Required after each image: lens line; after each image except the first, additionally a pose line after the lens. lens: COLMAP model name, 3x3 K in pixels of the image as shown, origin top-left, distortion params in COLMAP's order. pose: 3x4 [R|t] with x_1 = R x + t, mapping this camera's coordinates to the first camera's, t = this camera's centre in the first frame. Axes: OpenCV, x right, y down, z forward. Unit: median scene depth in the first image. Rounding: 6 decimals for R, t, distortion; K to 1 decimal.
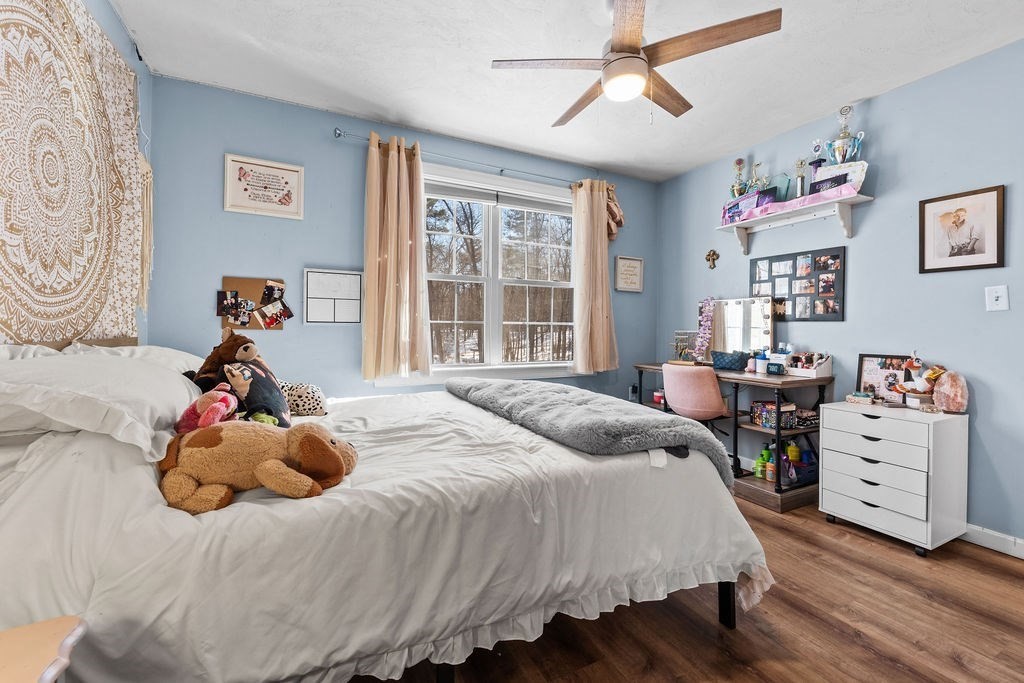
lens RADIAL K [[423.2, 0, 512.5], [0, 423.2, 326.5], [0, 0, 1]] dist [0.000011, 0.000032]
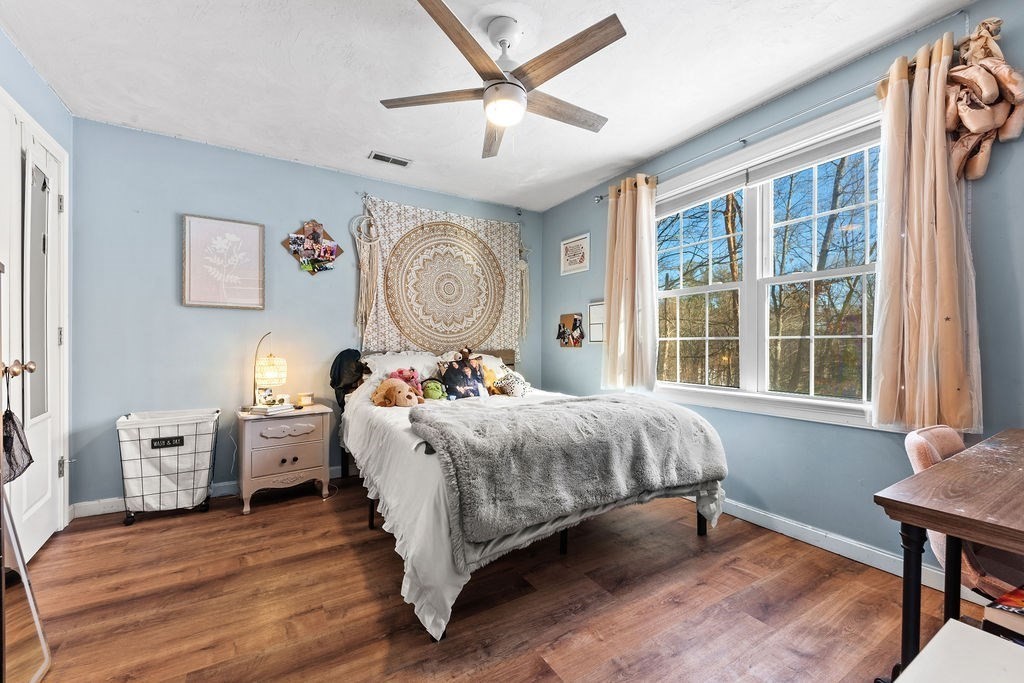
lens RADIAL K [[425.3, 0, 512.0], [0, 425.3, 341.5], [0, 0, 1]] dist [-0.000486, -0.000041]
pose [[0.042446, -0.016979, -0.998954, 0.942587], [0.003760, 0.999851, -0.016835, 0.012256], [0.999092, -0.003042, 0.042503, 0.700051]]
